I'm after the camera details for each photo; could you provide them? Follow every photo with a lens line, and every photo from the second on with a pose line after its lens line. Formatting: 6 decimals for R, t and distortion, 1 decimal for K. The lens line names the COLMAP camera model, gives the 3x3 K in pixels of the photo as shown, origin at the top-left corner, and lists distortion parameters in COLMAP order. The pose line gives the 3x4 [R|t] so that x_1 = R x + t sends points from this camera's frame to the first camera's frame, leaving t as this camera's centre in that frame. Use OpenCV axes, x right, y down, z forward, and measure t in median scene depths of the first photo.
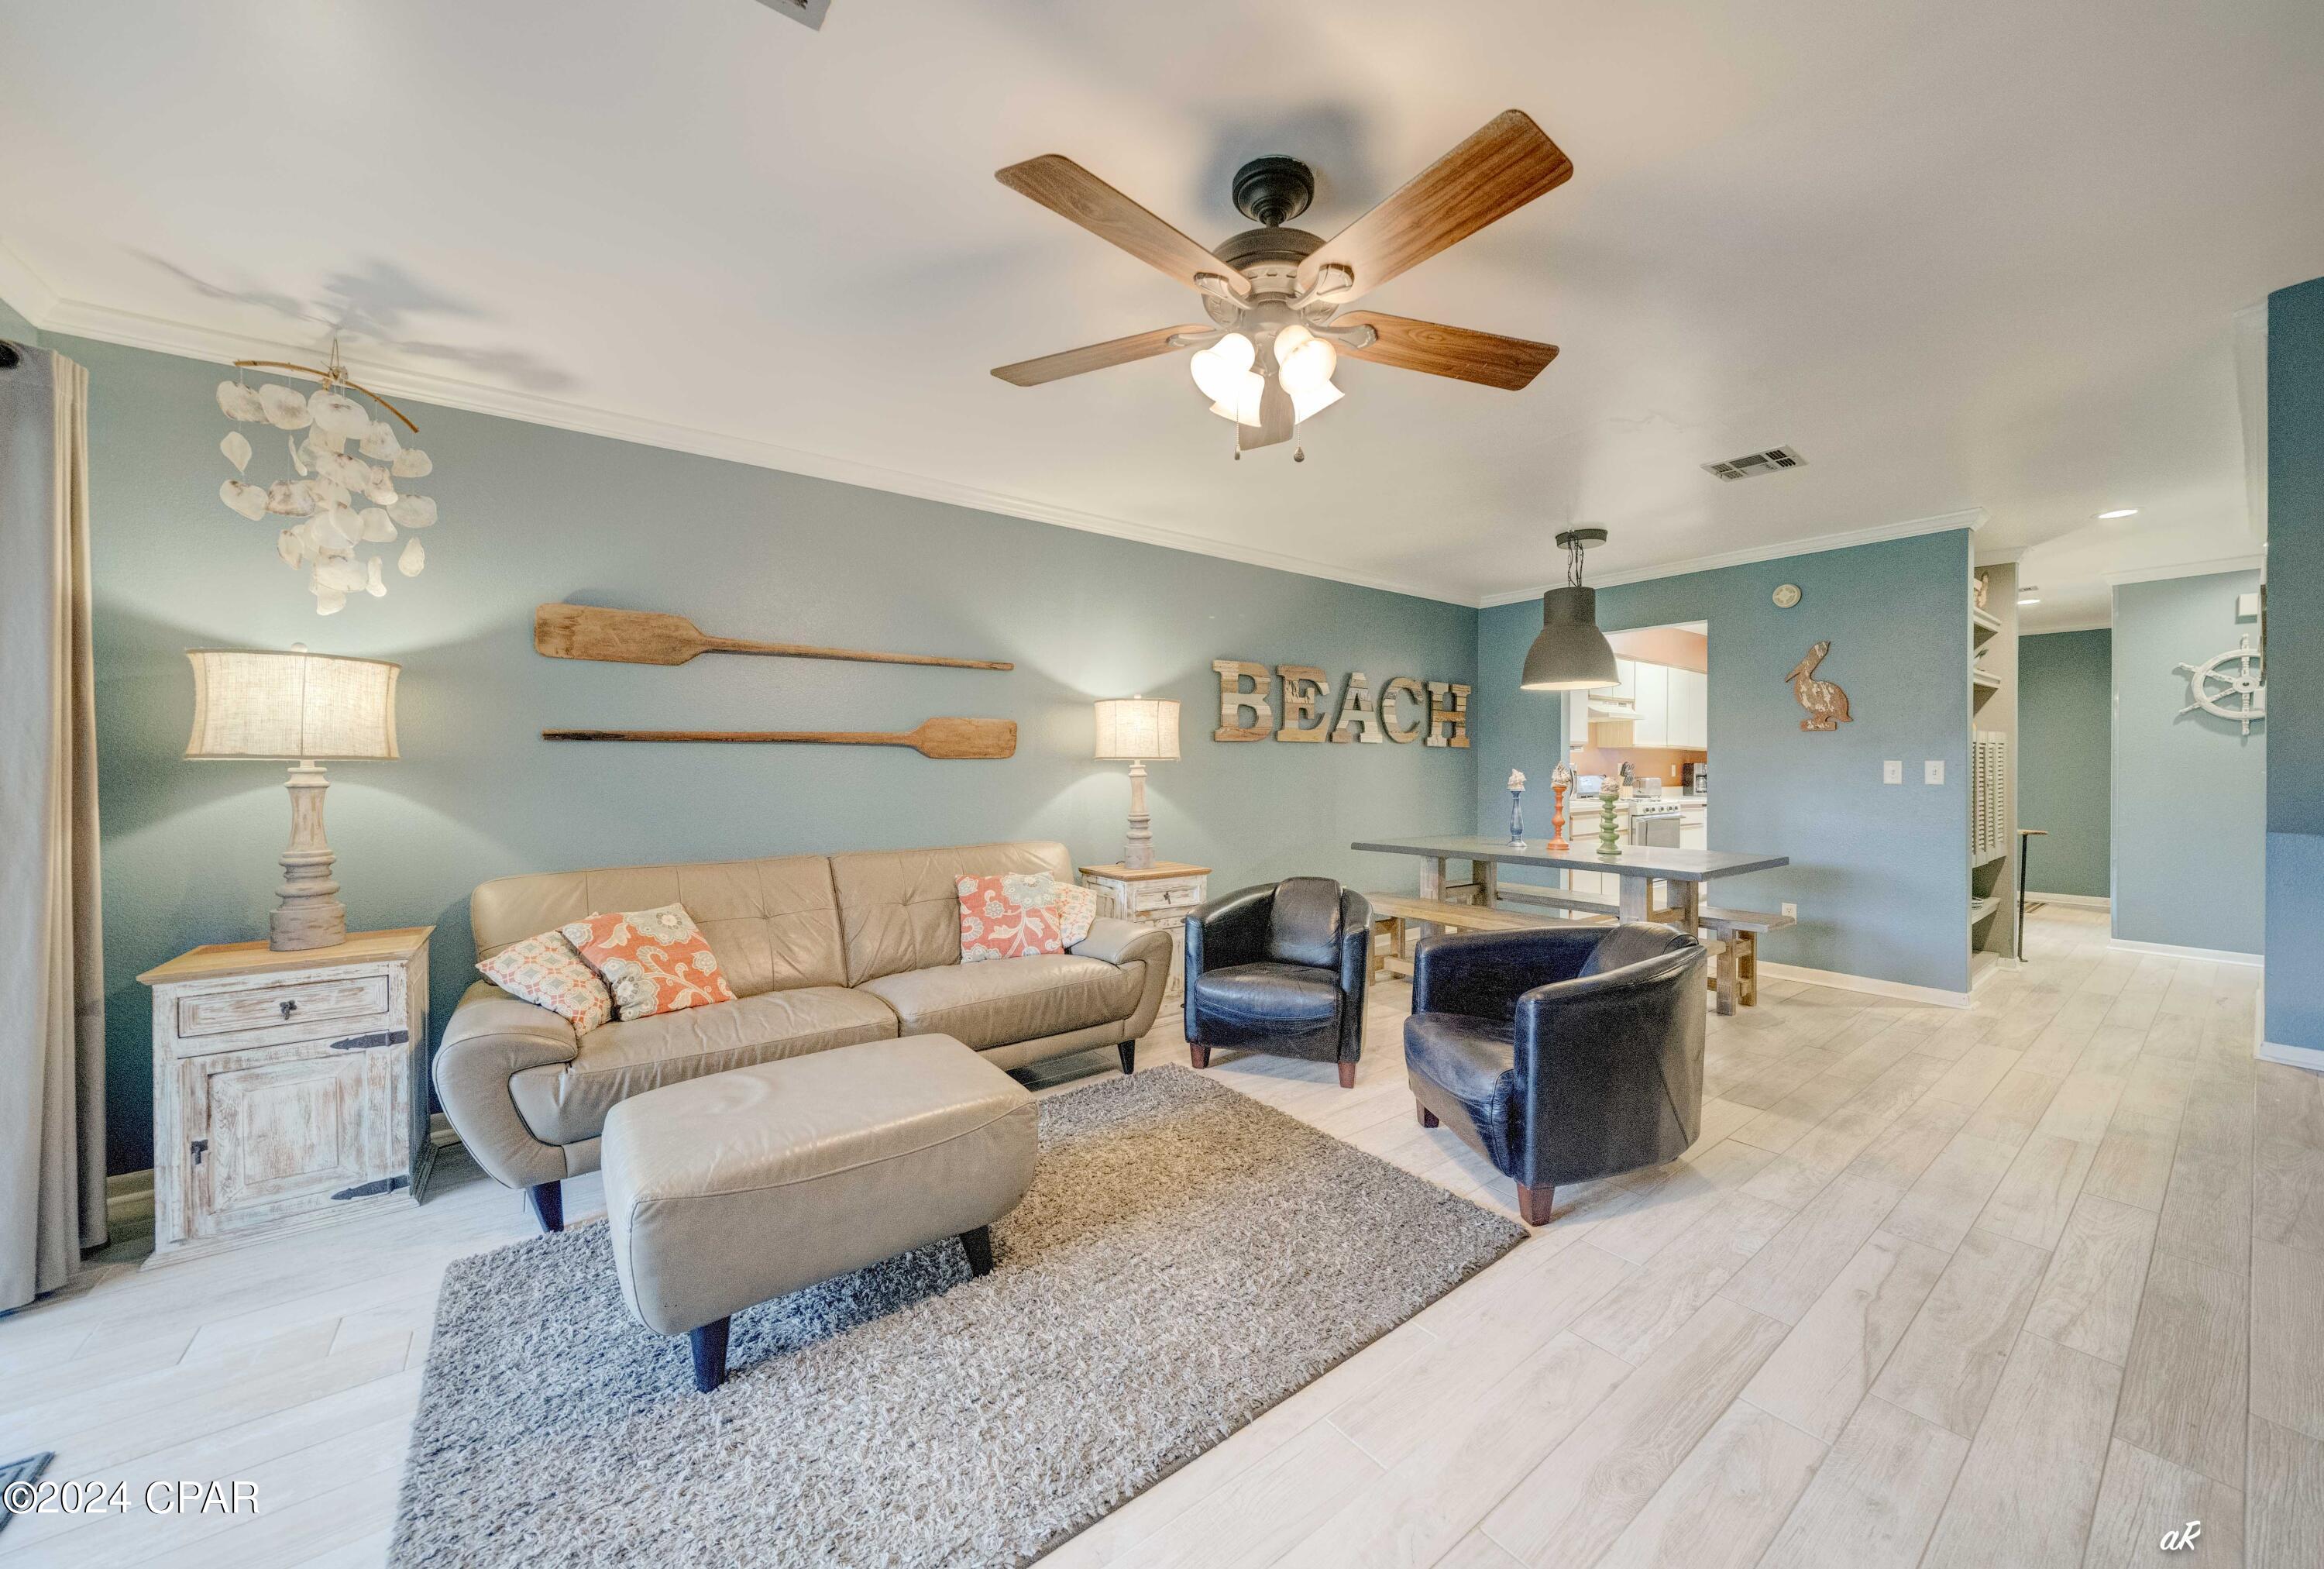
lens RADIAL K [[959.2, 0, 1006.8], [0, 959.2, 769.0], [0, 0, 1]] dist [-0.003456, -0.000850]
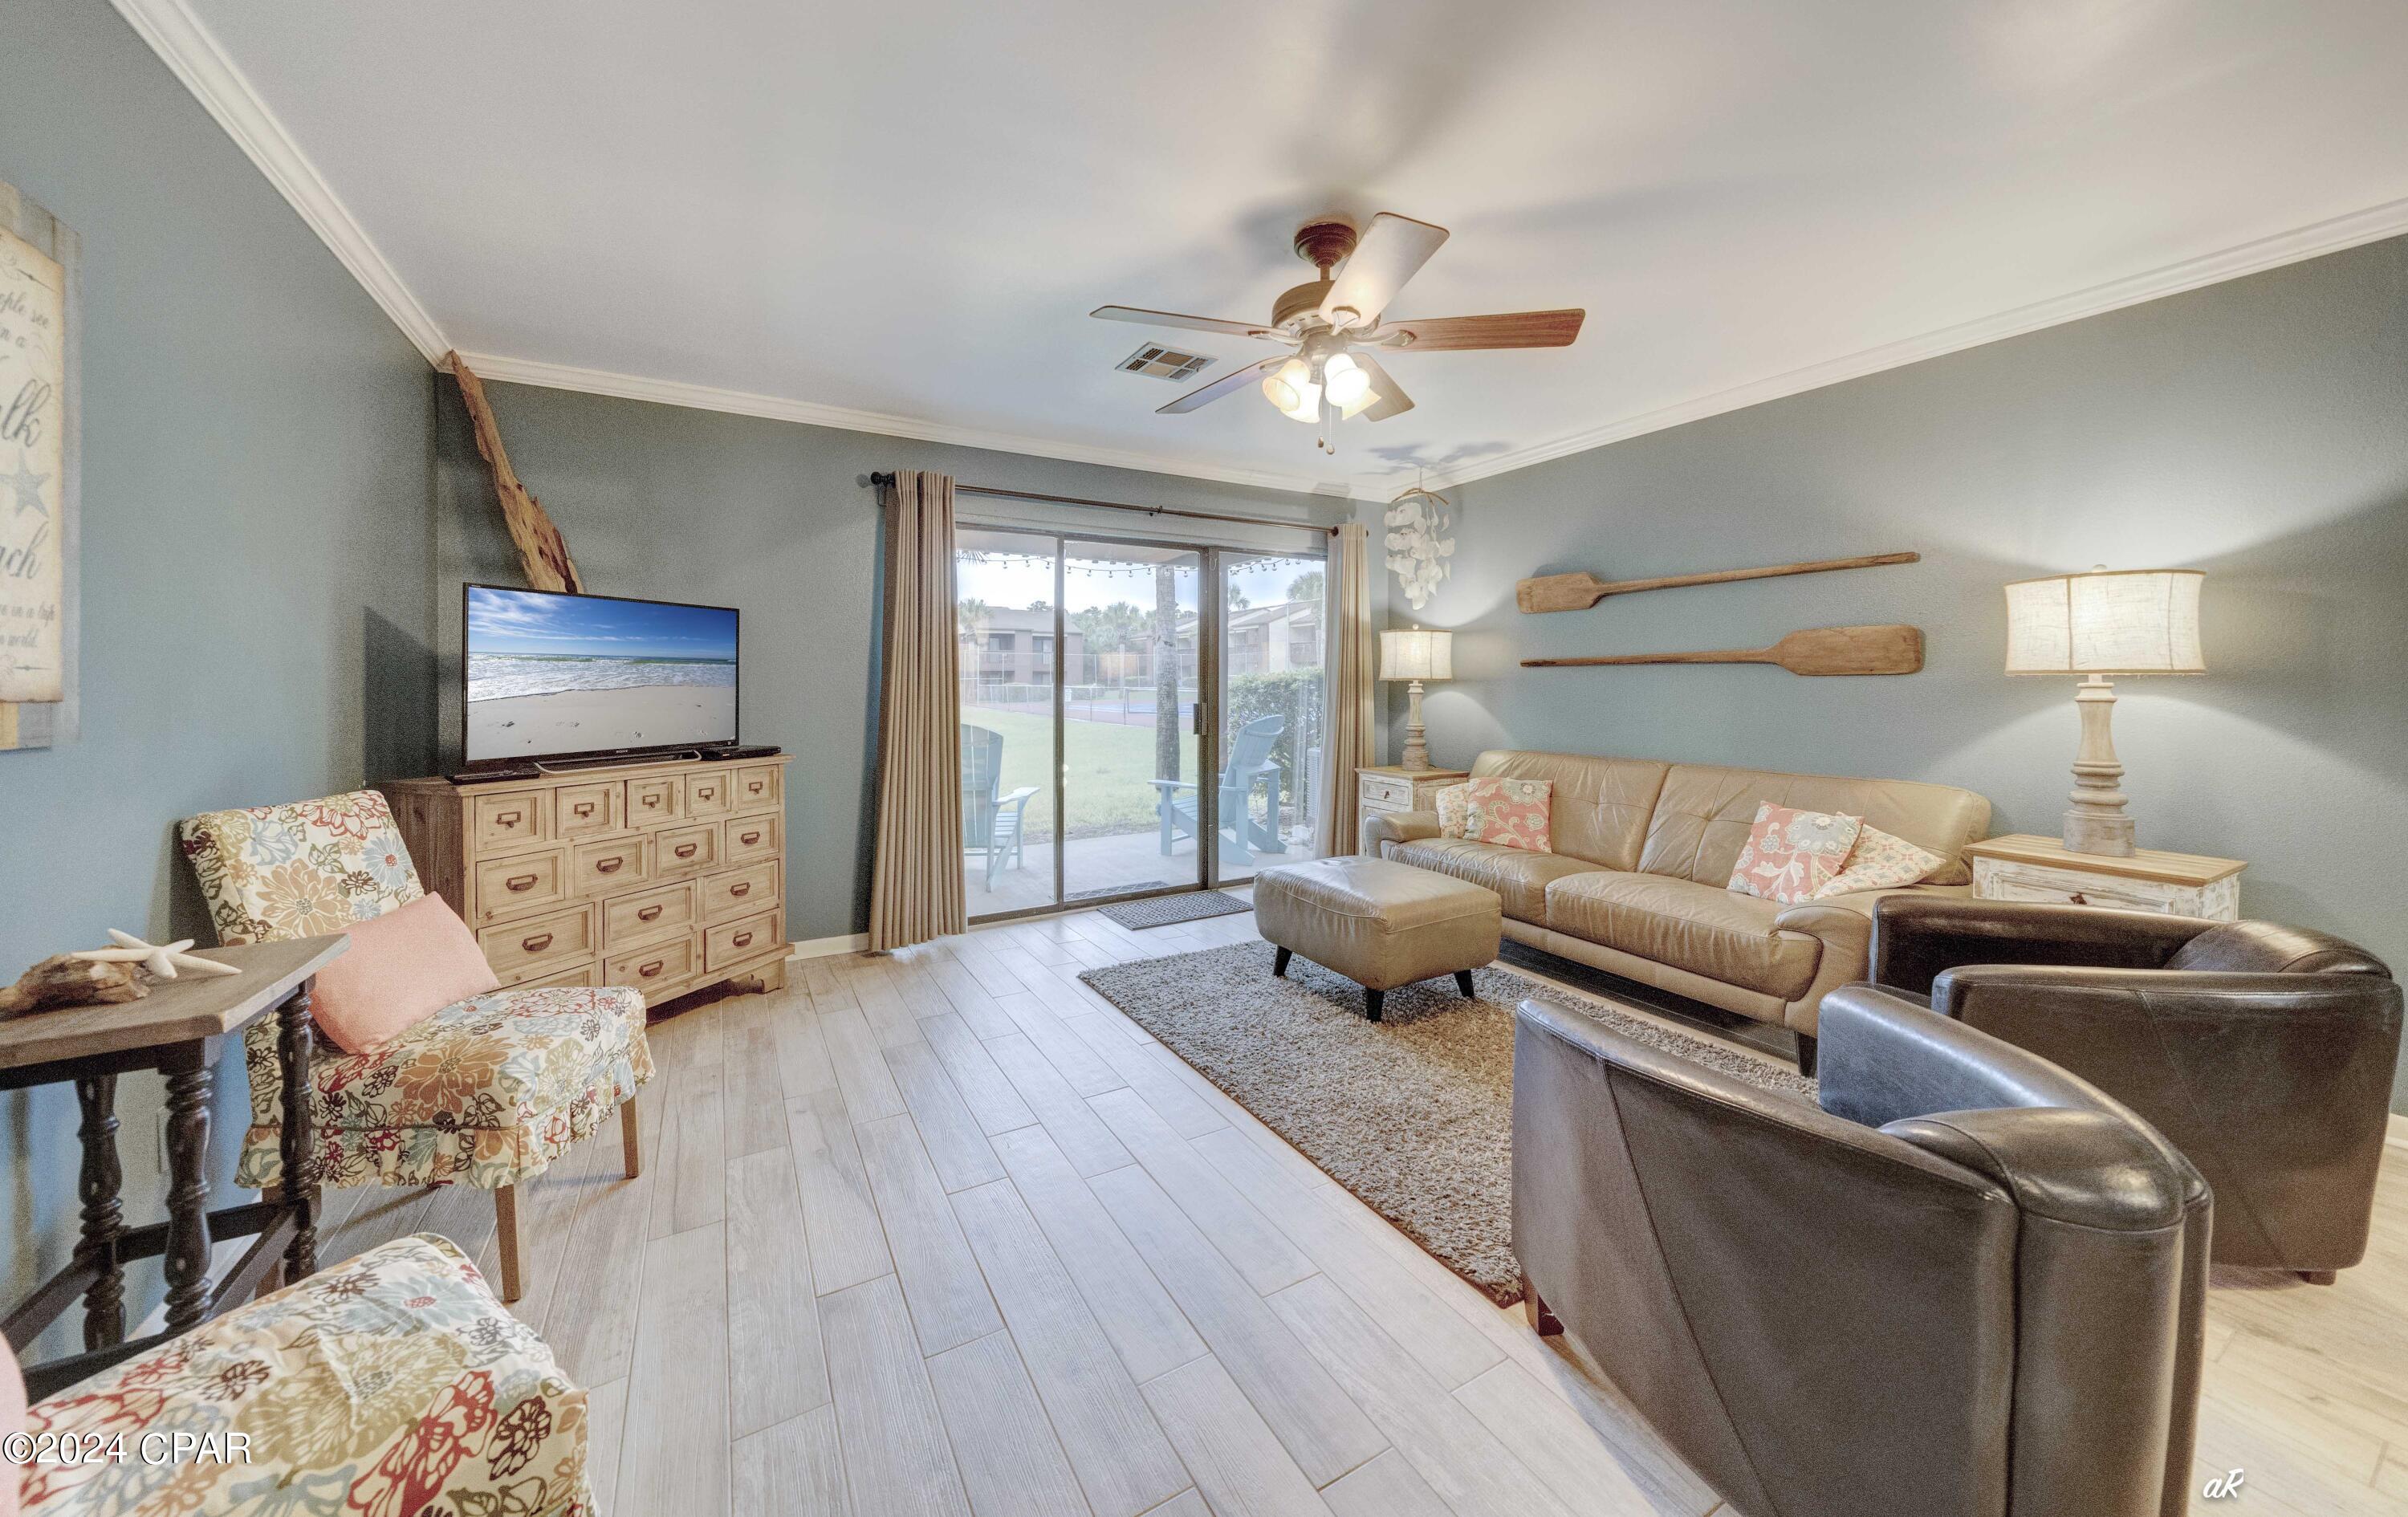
lens RADIAL K [[854.1, 0, 1214.7], [0, 854.1, 680.7], [0, 0, 1]] dist [-0.000894, -0.000220]
pose [[-0.123897, -0.002035, -0.992293, 0.673384], [-0.004047, 0.999991, -0.001546, -0.002092], [0.992287, 0.003824, -0.123904, 0.464331]]
